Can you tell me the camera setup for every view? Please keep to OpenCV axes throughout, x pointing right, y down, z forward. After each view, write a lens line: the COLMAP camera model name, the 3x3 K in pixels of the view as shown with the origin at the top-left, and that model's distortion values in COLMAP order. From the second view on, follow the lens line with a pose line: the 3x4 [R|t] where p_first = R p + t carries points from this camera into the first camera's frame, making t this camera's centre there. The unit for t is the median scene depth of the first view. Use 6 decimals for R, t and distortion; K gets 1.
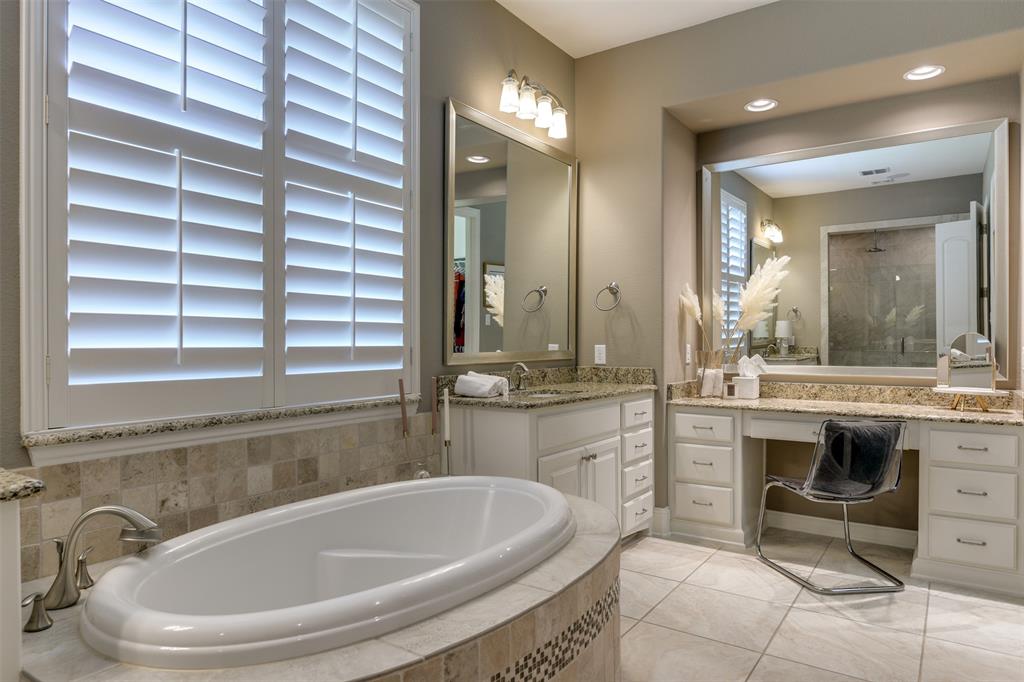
lens RADIAL K [[642.4, 0, 514.7], [0, 642.4, 343.5], [0, 0, 1]] dist [-0.003747, -0.000590]
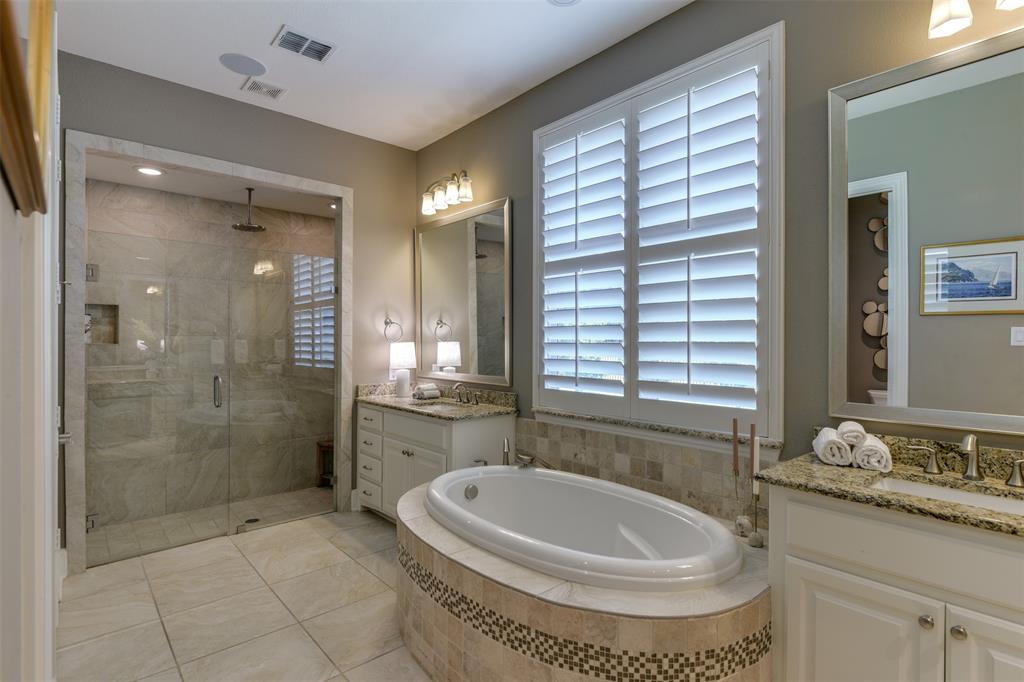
lens RADIAL K [[502.8, 0, 514.8], [0, 502.8, 343.5], [0, 0, 1]] dist [0.000542, -0.000134]
pose [[-0.241953, 0.003075, -0.970283, 0.848976], [-0.006099, 0.999970, 0.004689, -0.081978], [0.970269, 0.007052, -0.241927, 1.047438]]
